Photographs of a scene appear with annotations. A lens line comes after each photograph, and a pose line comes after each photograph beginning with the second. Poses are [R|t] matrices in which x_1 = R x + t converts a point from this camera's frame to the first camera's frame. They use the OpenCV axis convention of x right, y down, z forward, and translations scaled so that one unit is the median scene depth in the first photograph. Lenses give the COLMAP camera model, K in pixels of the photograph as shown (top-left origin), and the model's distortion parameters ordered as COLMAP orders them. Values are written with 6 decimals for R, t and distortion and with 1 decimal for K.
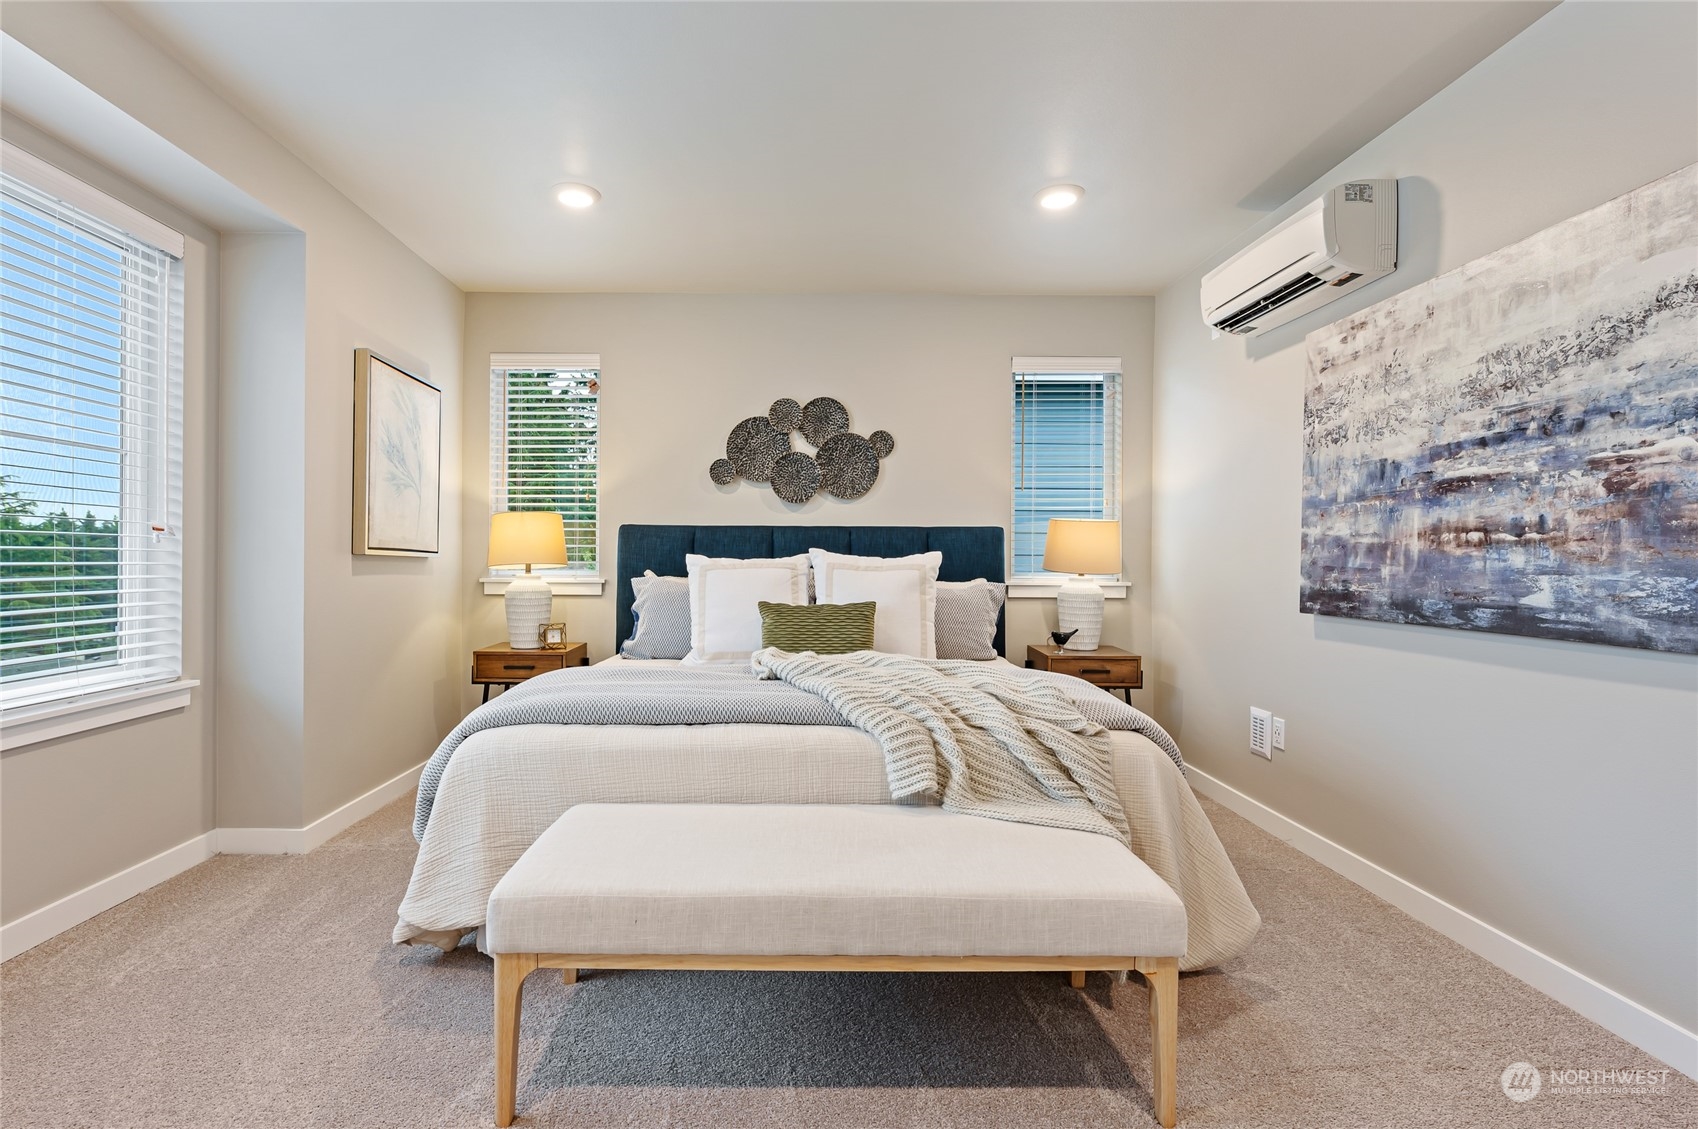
lens RADIAL K [[811.7, 0, 805.5], [0, 811.7, 560.4], [0, 0, 1]] dist [-0.000947, -0.000123]
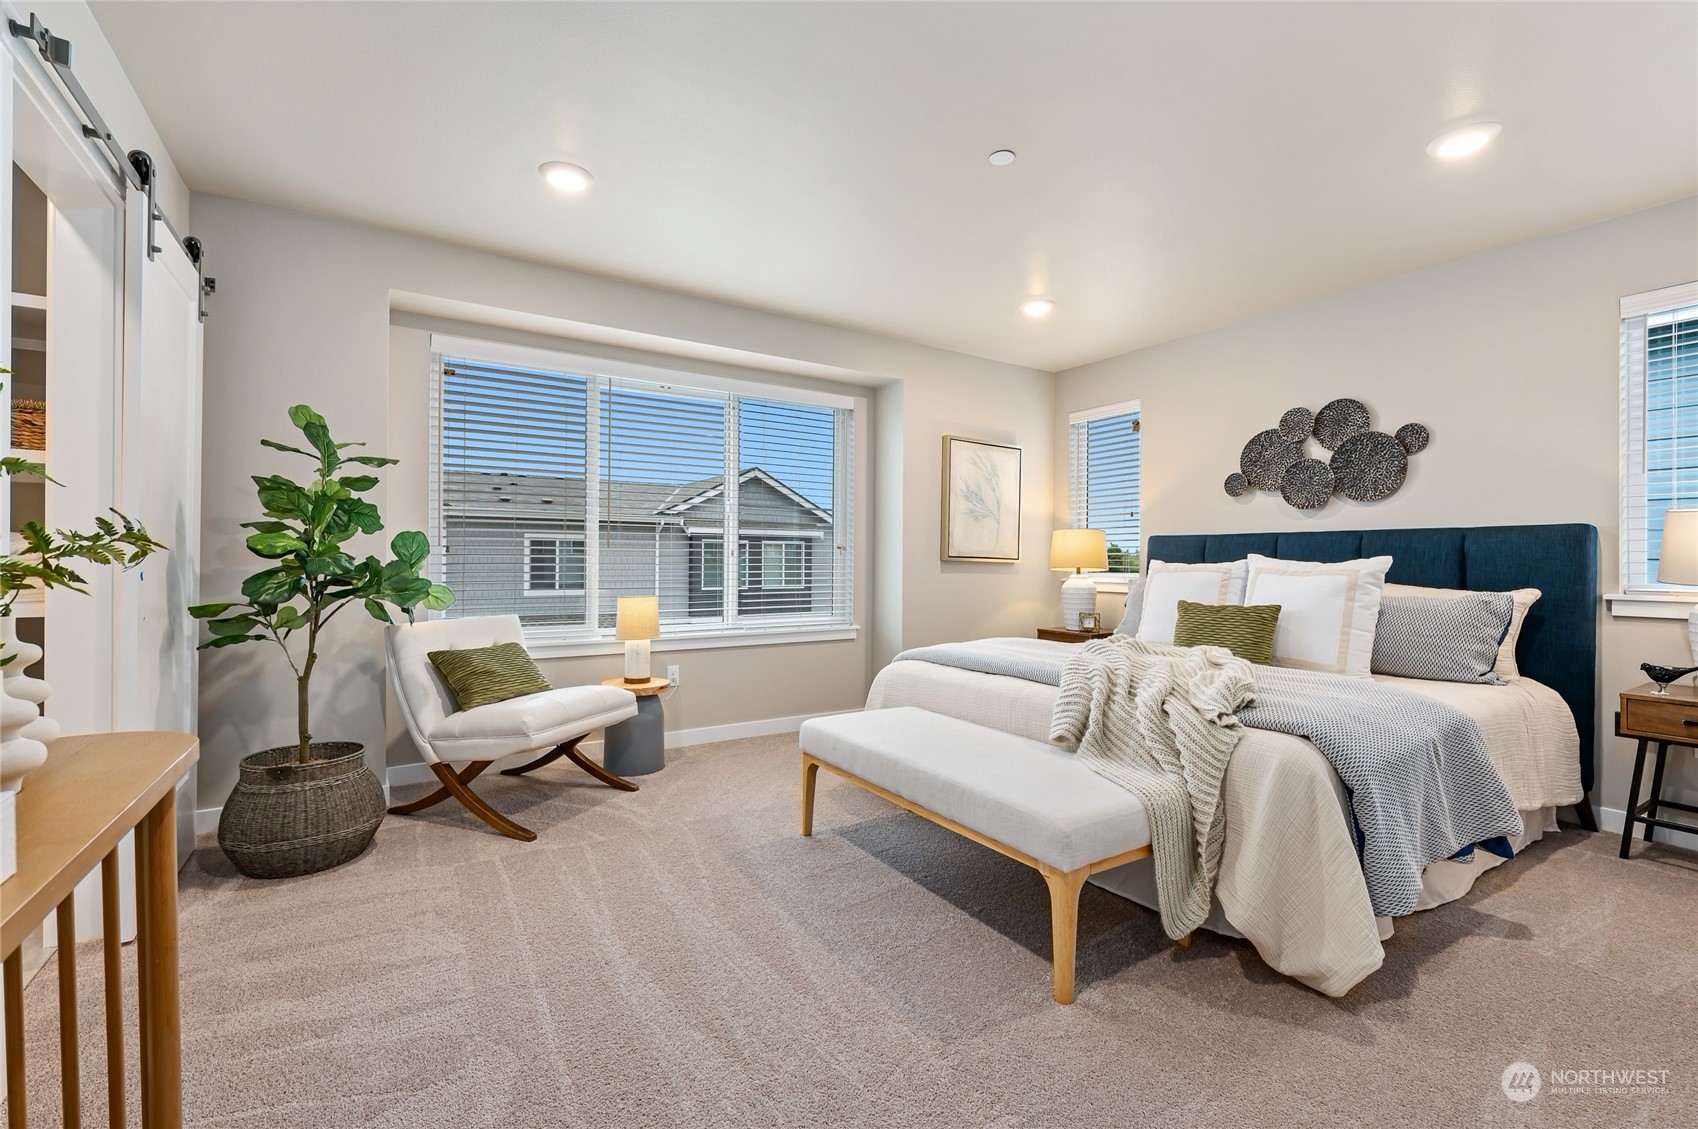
lens RADIAL K [[727.5, 0, 849.0], [0, 727.5, 564.5], [0, 0, 1]] dist [-0.017345, 0.000162]
pose [[0.528584, 0.001707, -0.848879, 0.480595], [-0.006427, 0.999977, -0.001991, 0.003925], [0.848857, 0.006508, 0.528583, 0.043542]]
